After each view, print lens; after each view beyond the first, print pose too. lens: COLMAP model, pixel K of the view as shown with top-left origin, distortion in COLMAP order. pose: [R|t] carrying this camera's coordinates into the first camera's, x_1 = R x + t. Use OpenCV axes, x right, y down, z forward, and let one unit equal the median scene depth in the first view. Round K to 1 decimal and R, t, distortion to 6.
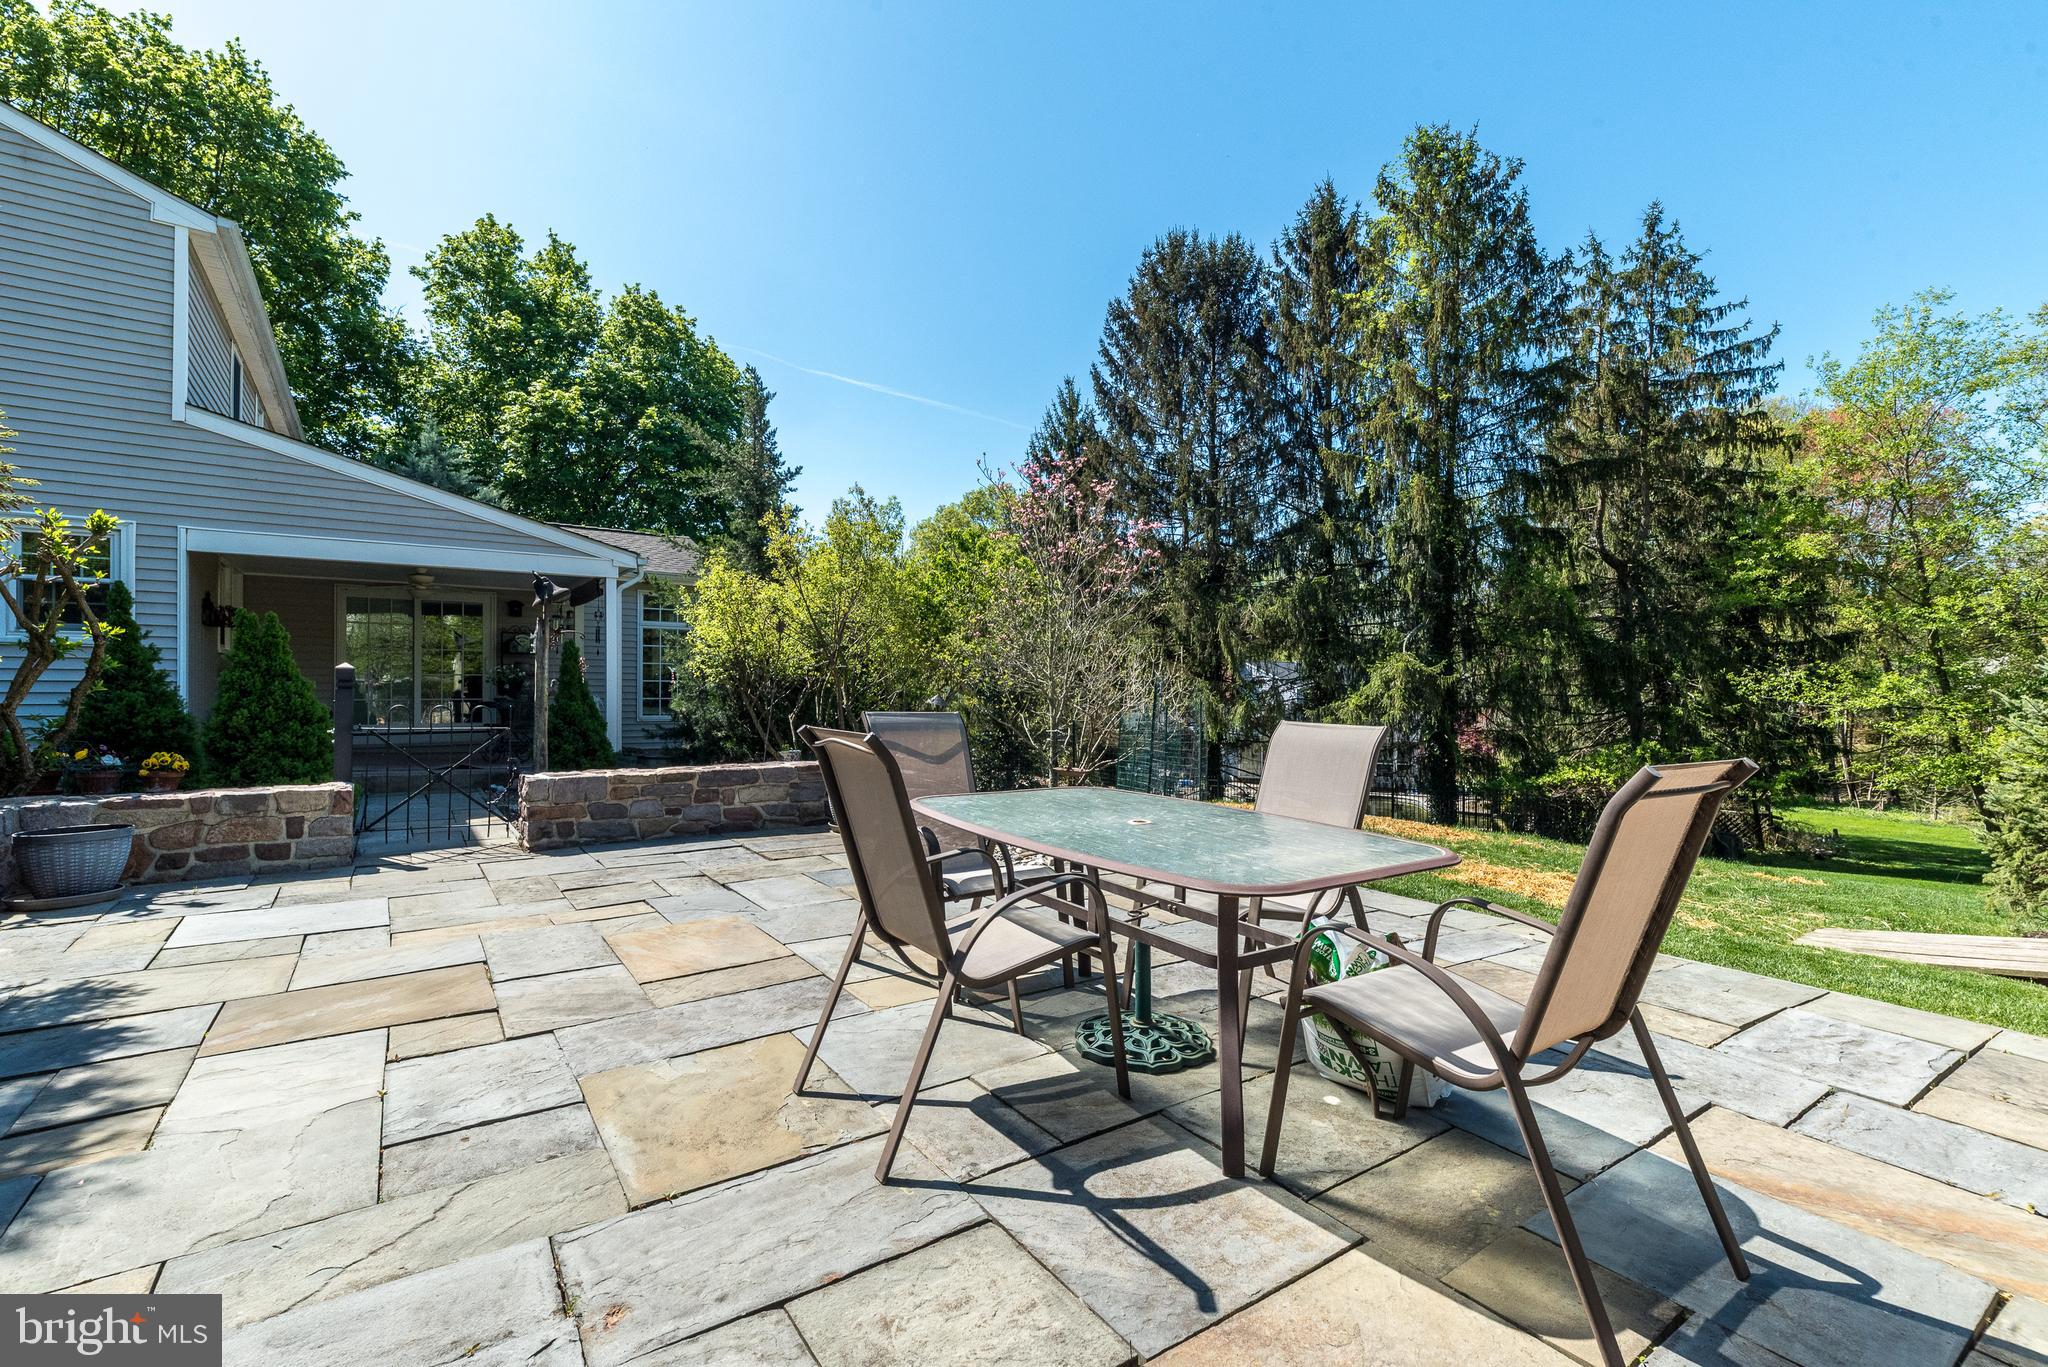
lens RADIAL K [[902.0, 0, 1022.3], [0, 902.0, 685.3], [0, 0, 1]] dist [0.007624, 0.001831]
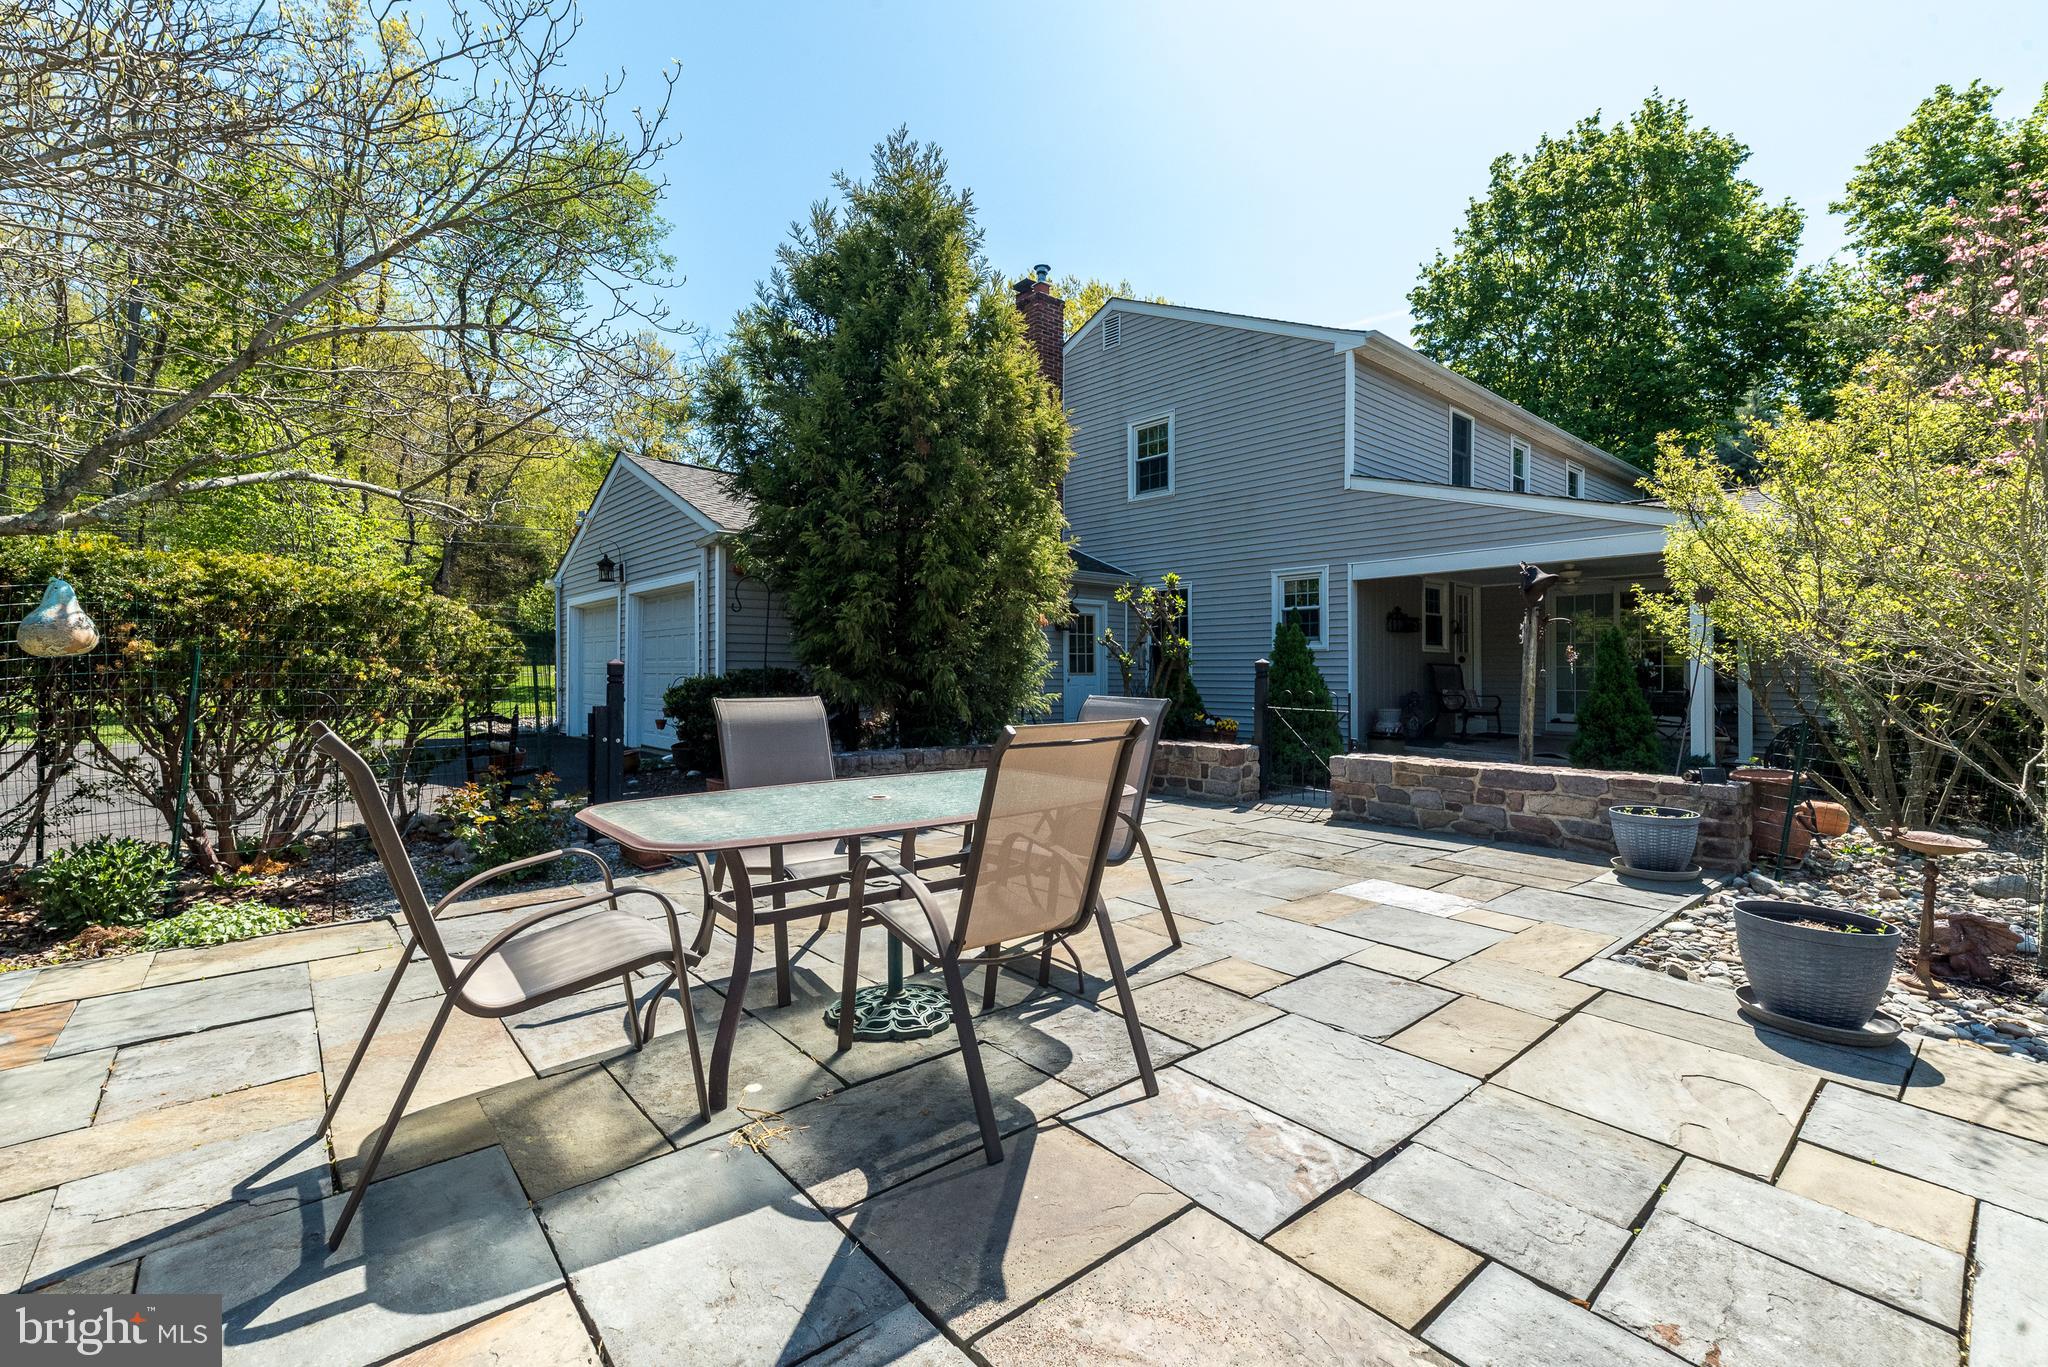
lens RADIAL K [[902.0, 0, 1023.8], [0, 902.0, 675.1], [0, 0, 1]] dist [0.007624, 0.001831]
pose [[0.089377, -0.005098, -0.995985, 0.515154], [-0.000588, 0.999986, -0.005171, 0.005964], [0.995998, 0.001048, 0.089372, 0.460601]]
